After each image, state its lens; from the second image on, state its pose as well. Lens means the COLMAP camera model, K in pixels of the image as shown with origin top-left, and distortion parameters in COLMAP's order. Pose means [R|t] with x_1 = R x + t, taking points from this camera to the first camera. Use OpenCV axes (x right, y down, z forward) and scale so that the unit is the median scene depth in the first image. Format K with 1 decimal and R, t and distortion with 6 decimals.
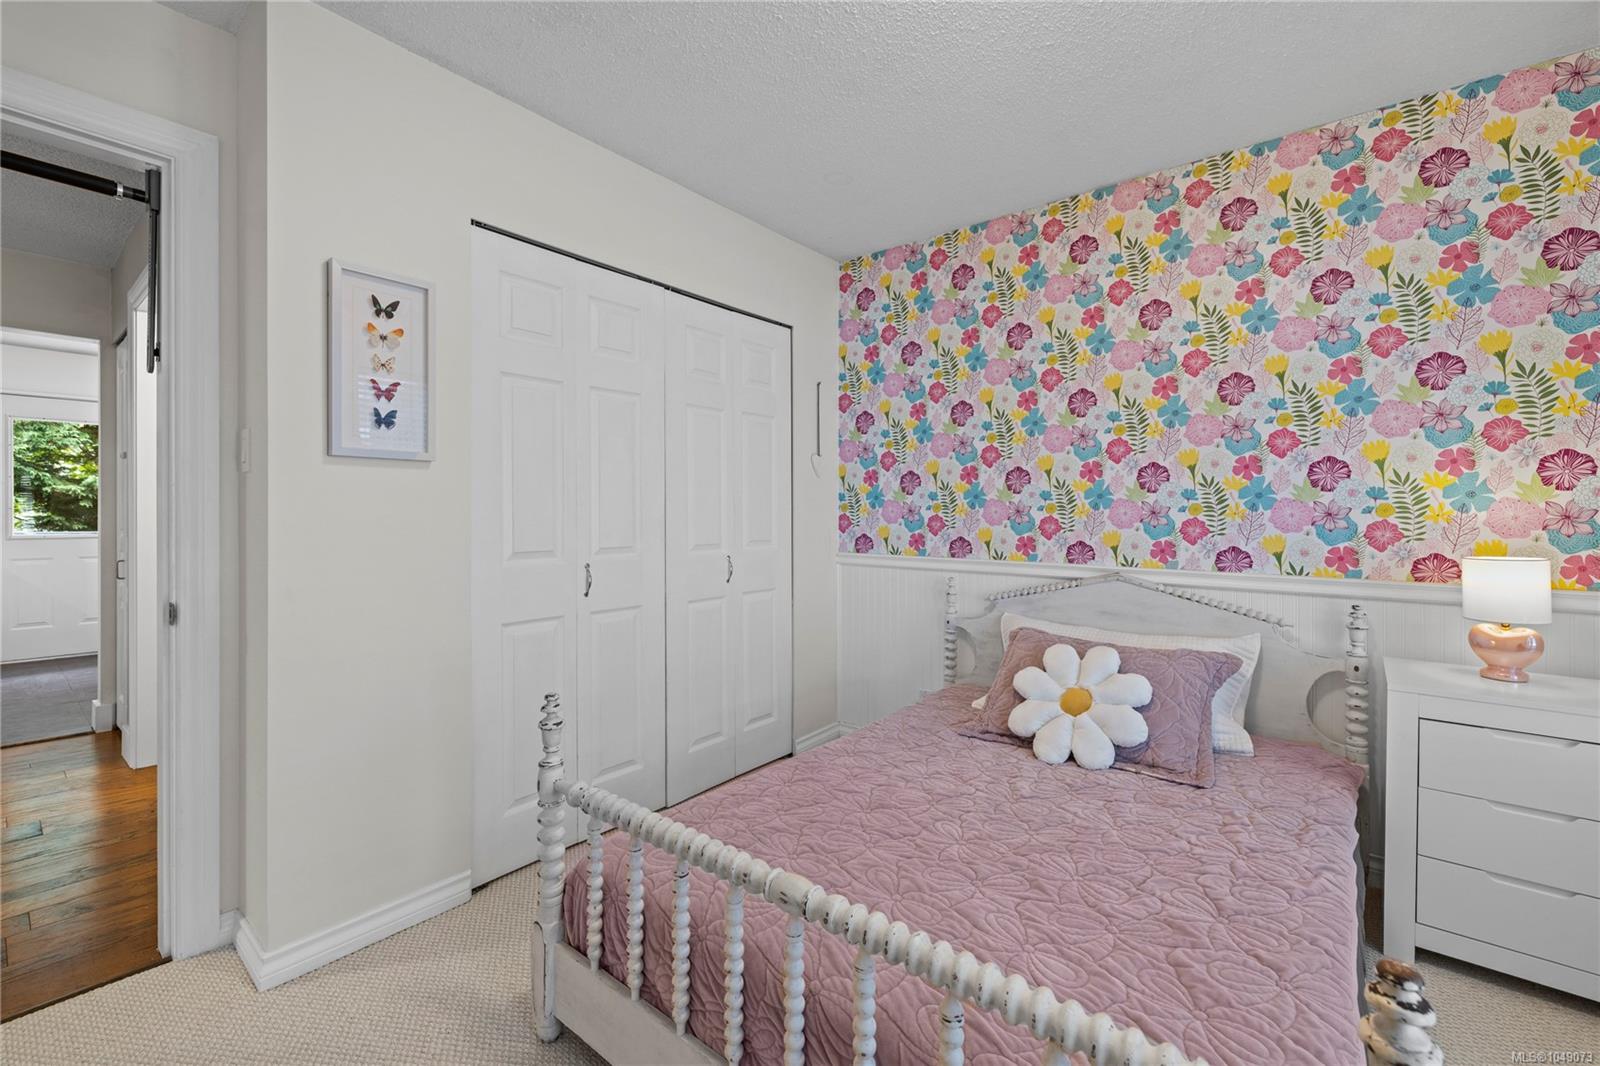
lens RADIAL K [[691.3, 0, 791.1], [0, 691.3, 509.2], [0, 0, 1]] dist [0.023582, -0.001340]
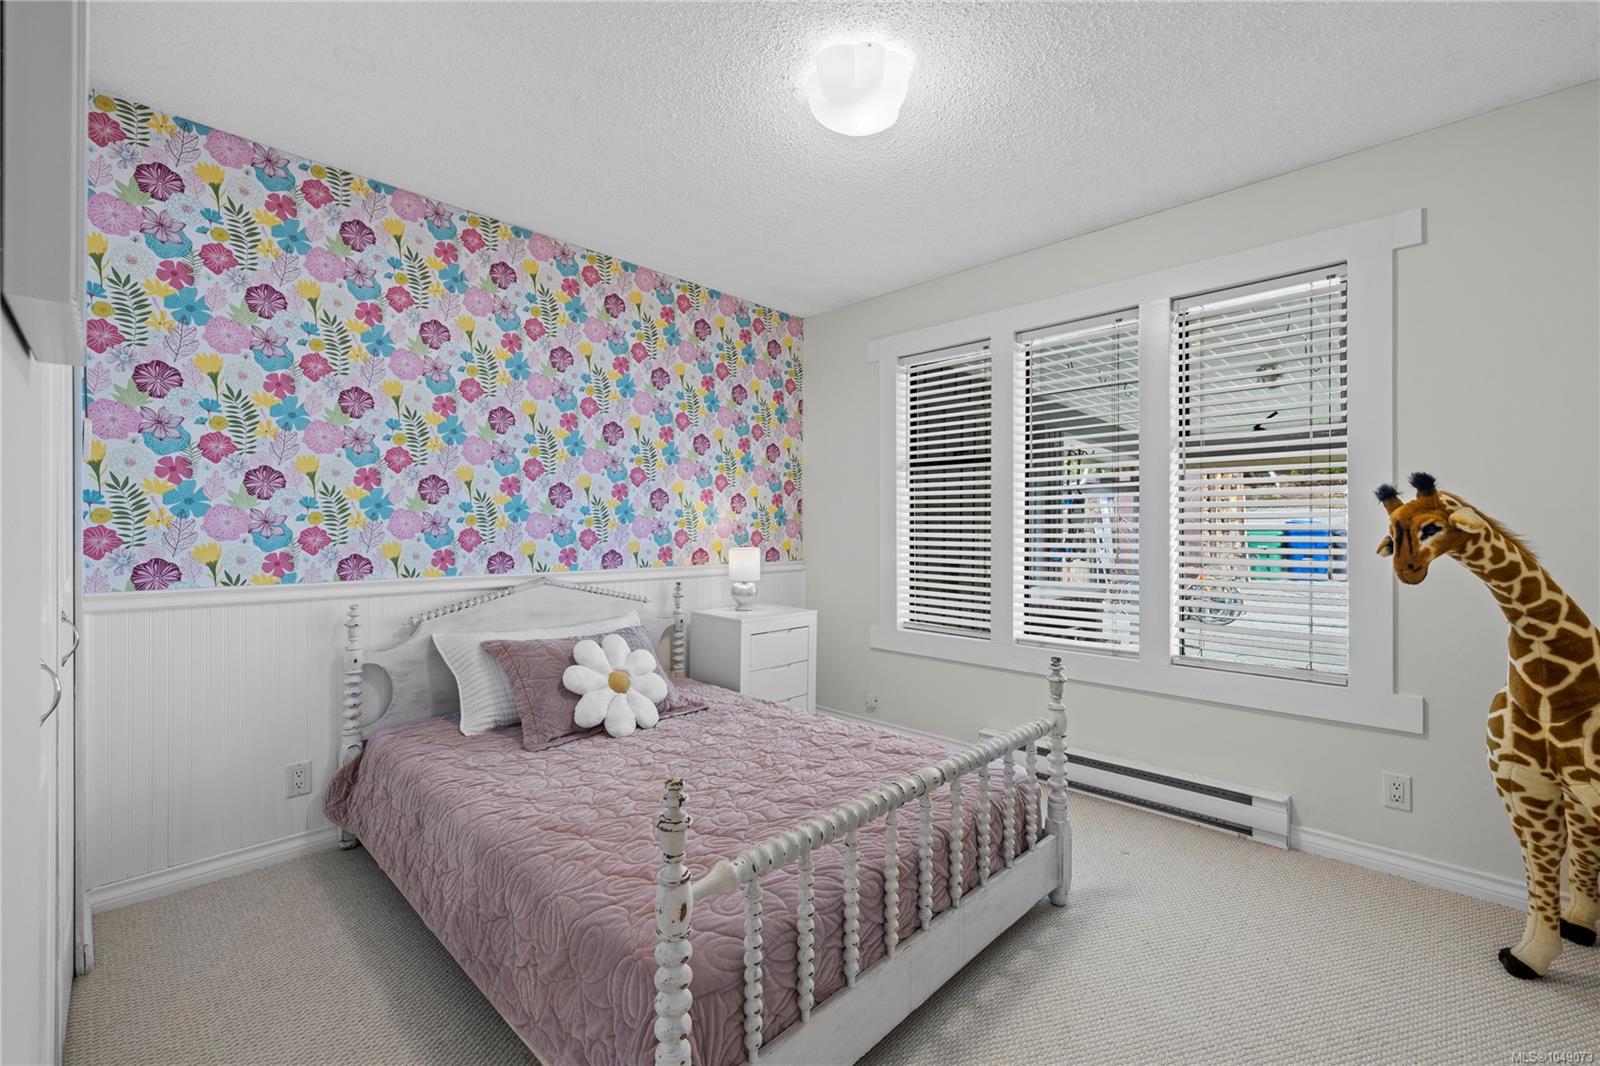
lens RADIAL K [[678.1, 0, 800.0], [0, 678.1, 526.3], [0, 0, 1]] dist [0.000924, 0.000298]
pose [[0.074860, -0.006446, 0.997173, -0.533590], [-0.010422, 0.999919, 0.007246, -0.004354], [-0.997140, -0.010935, 0.074787, 0.436699]]
